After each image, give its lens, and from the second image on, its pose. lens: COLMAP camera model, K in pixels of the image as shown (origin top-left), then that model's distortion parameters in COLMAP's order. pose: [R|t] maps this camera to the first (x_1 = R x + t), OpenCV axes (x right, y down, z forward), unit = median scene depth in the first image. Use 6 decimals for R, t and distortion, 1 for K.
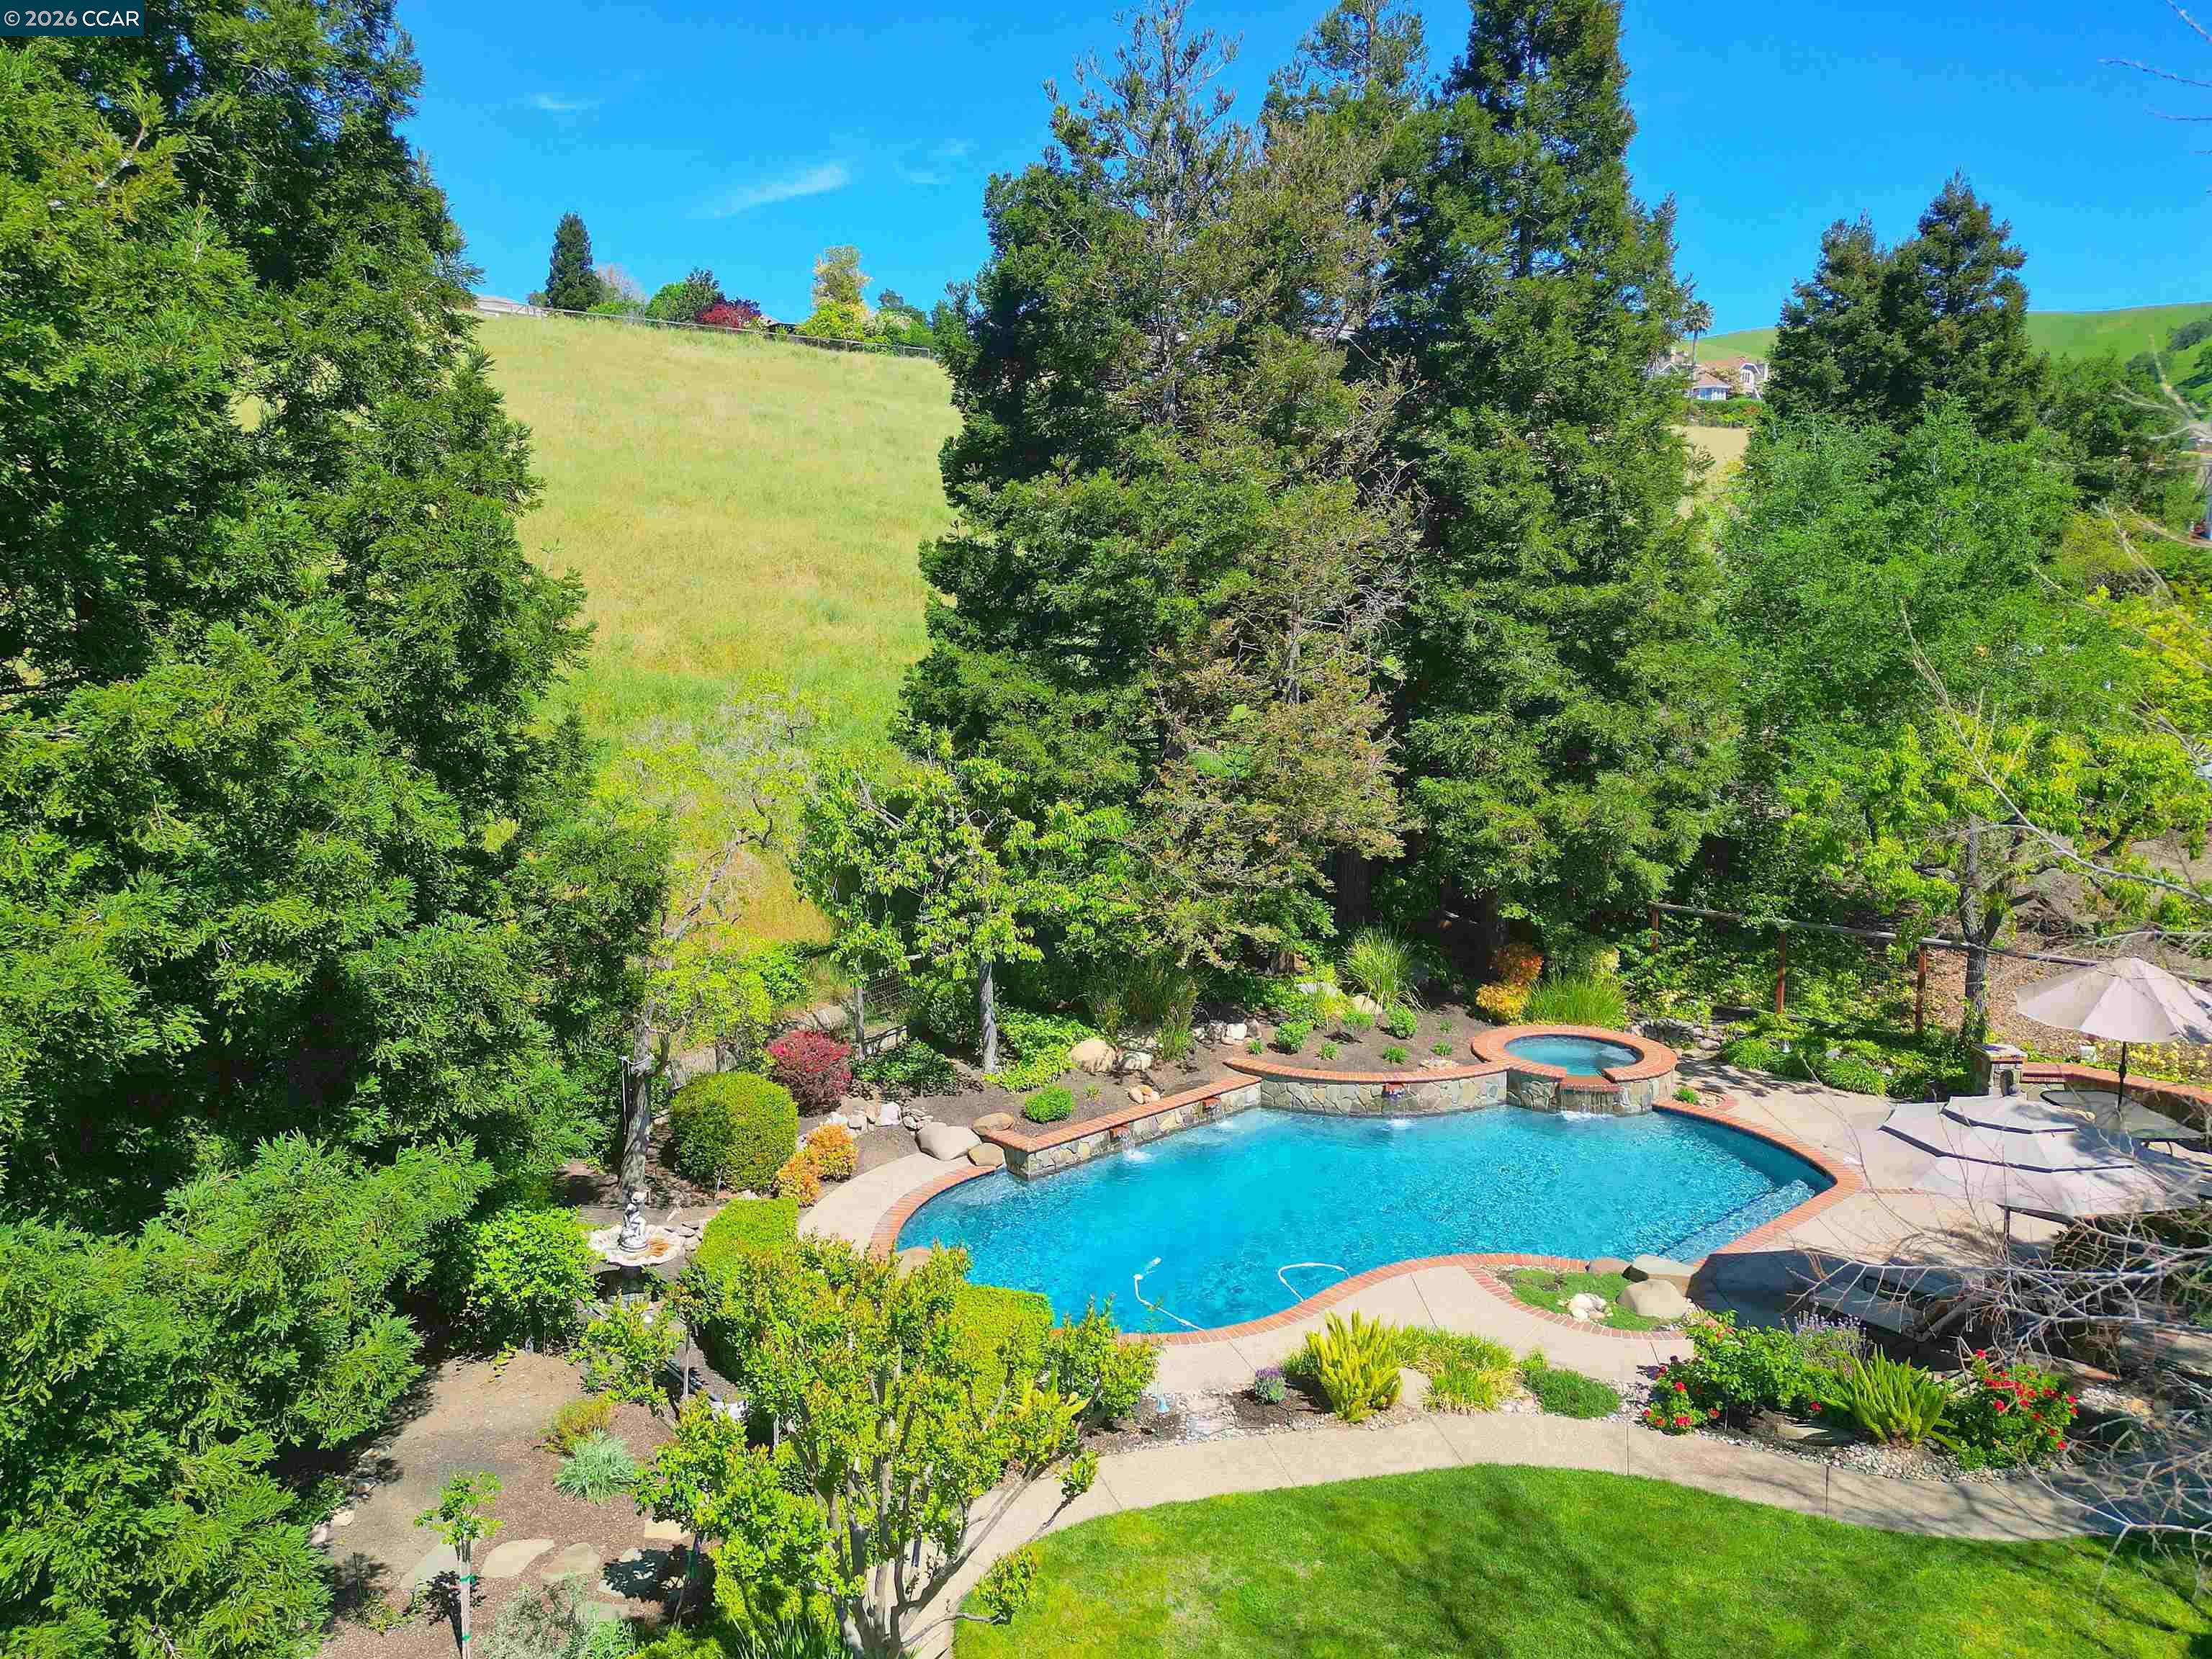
lens RADIAL K [[1566.1, 0, 1077.4], [0, 1566.1, 827.8], [0, 0, 1]] dist [0.097831, -0.107536]
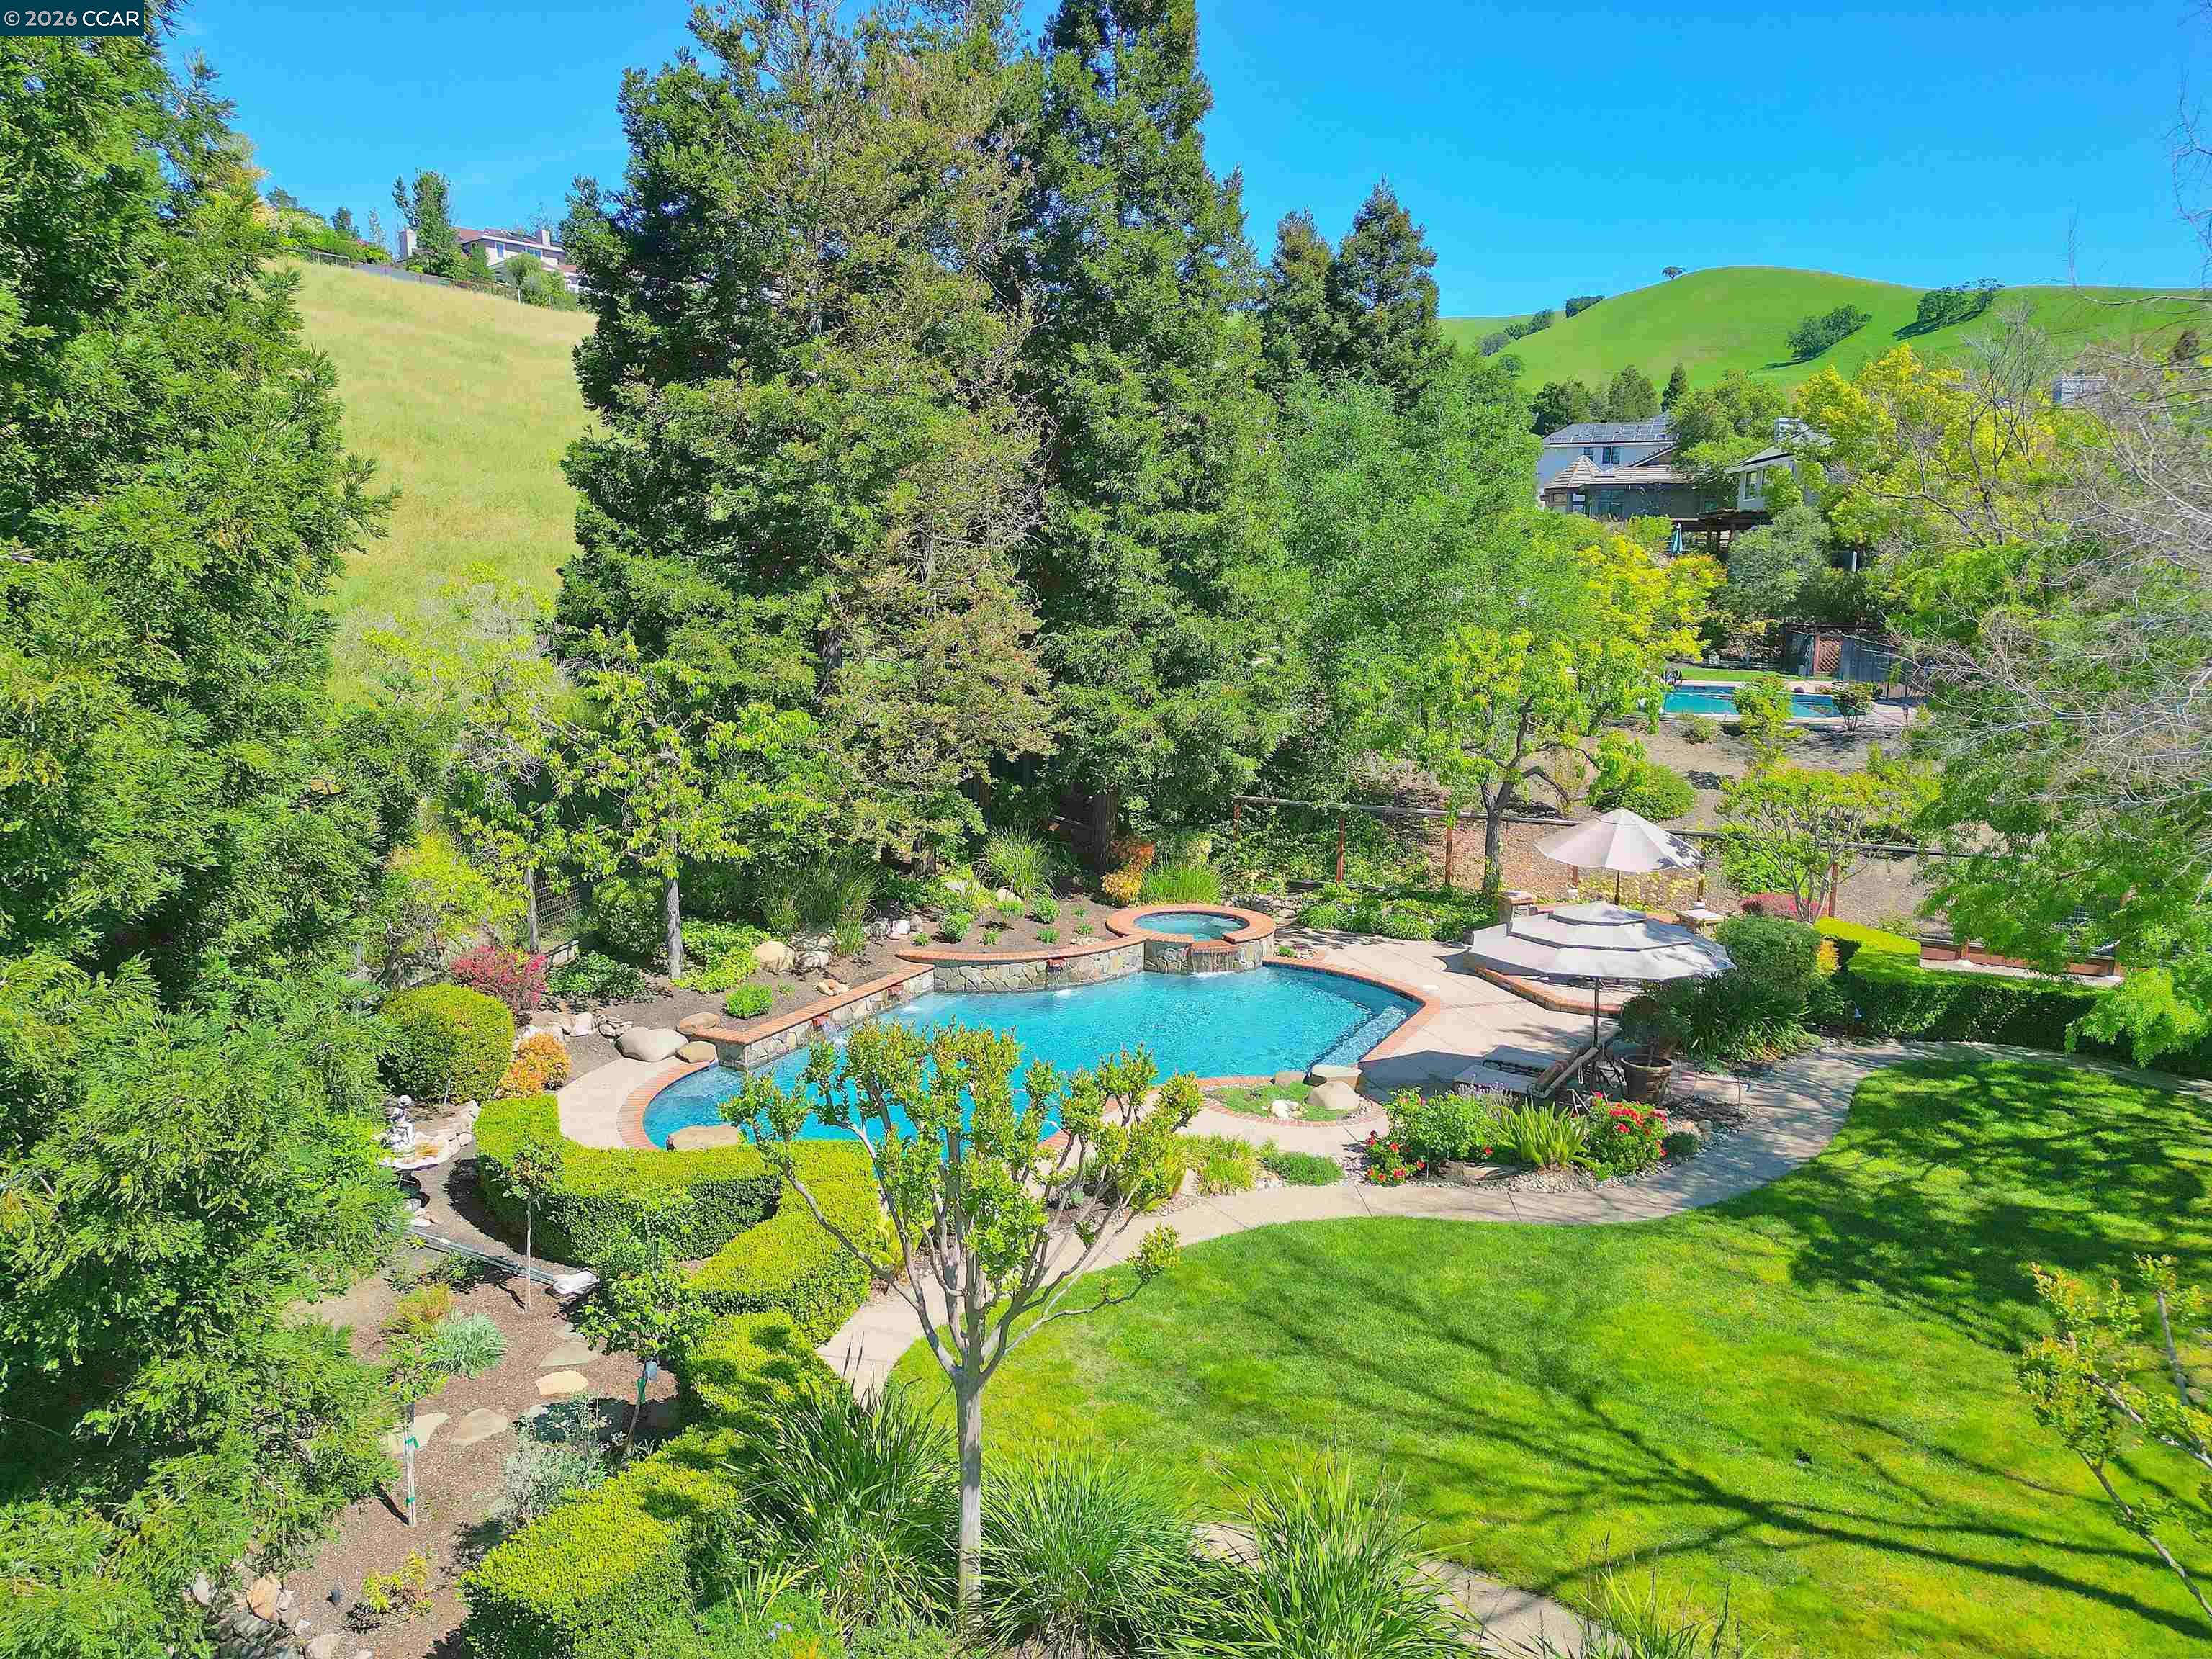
lens RADIAL K [[1566.1, 0, 1077.4], [0, 1566.1, 827.8], [0, 0, 1]] dist [0.097831, -0.107536]
pose [[0.937786, -0.040353, 0.344860, -0.154281], [0.031006, 0.998988, 0.032579, 0.034126], [-0.345826, -0.019859, 0.938088, -0.029662]]
